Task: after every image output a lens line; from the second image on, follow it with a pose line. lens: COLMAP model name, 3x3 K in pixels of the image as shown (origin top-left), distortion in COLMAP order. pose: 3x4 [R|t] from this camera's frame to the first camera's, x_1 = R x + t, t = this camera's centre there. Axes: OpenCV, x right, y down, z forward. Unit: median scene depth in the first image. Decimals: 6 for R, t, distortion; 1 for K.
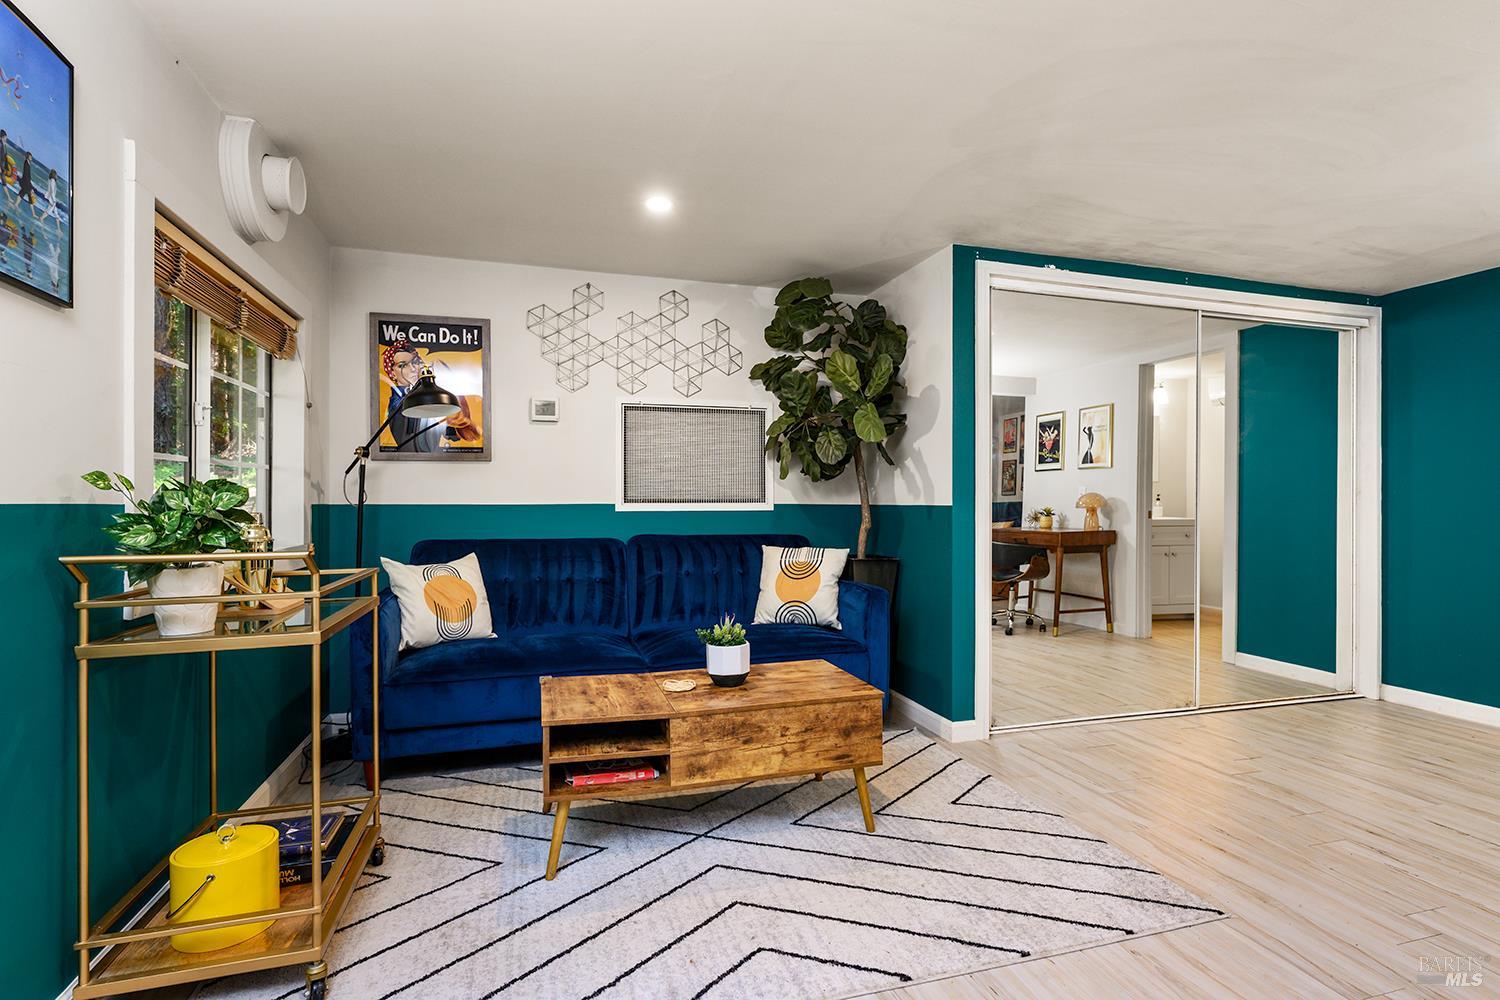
lens RADIAL K [[728.7, 0, 750.8], [0, 728.7, 492.8], [0, 0, 1]] dist [0.001732, -0.000009]
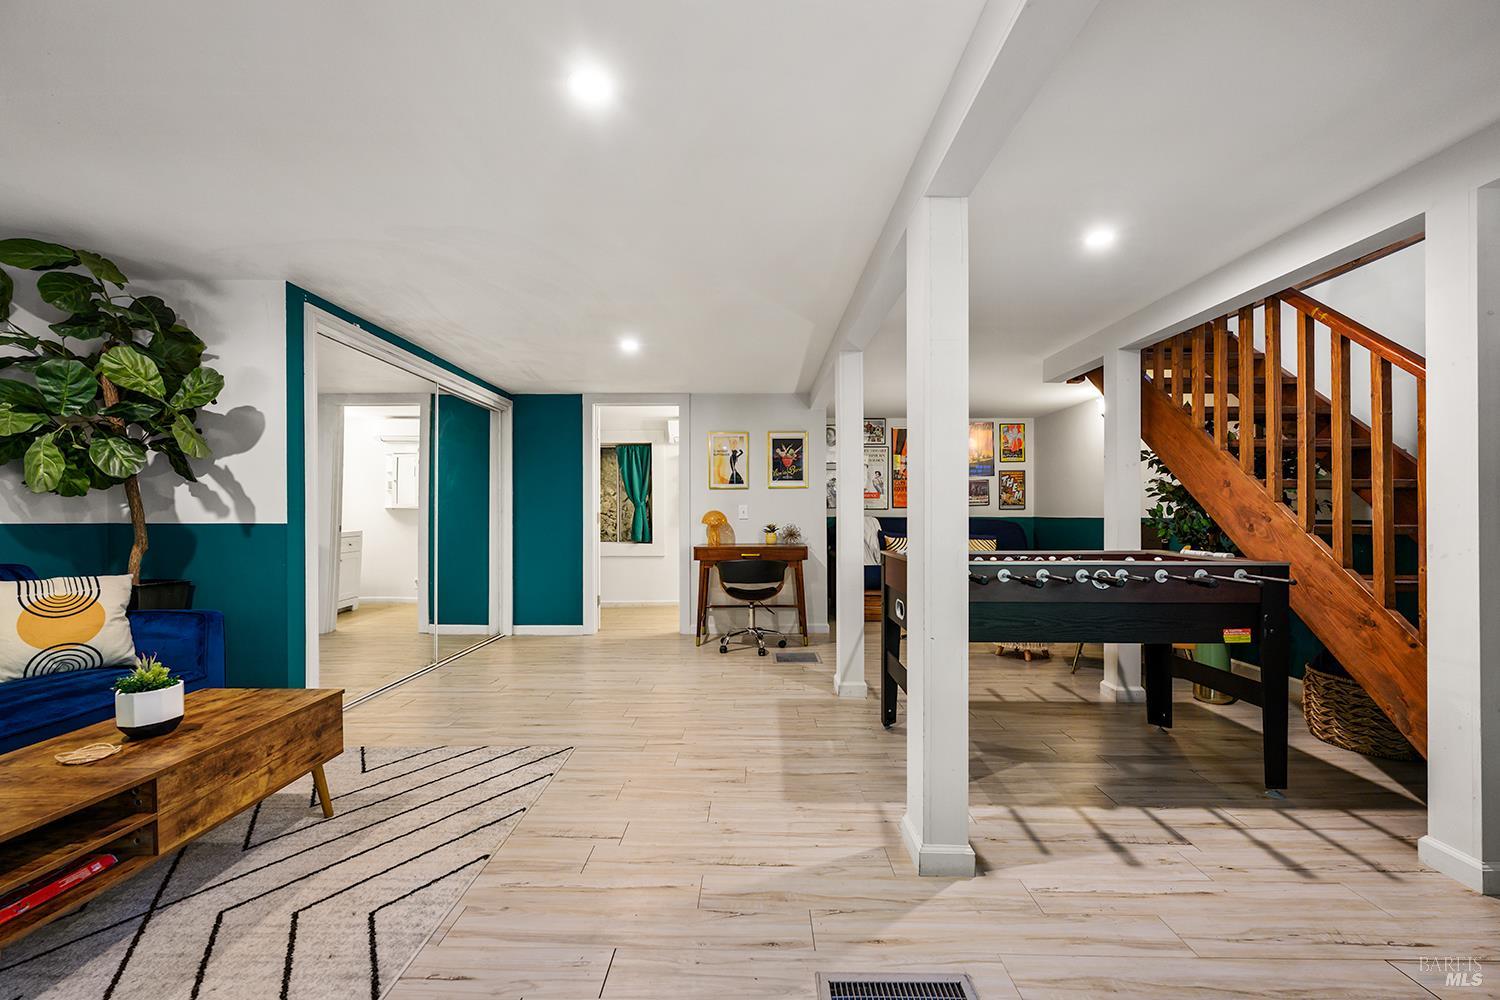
lens RADIAL K [[601.0, 0, 748.6], [0, 601.0, 512.9], [0, 0, 1]] dist [-0.001156, -0.000213]
pose [[0.301681, 0.002744, 0.953405, -0.508593], [-0.011024, 0.999939, 0.000610, -0.009302], [-0.953345, -0.010695, 0.301692, 0.110081]]
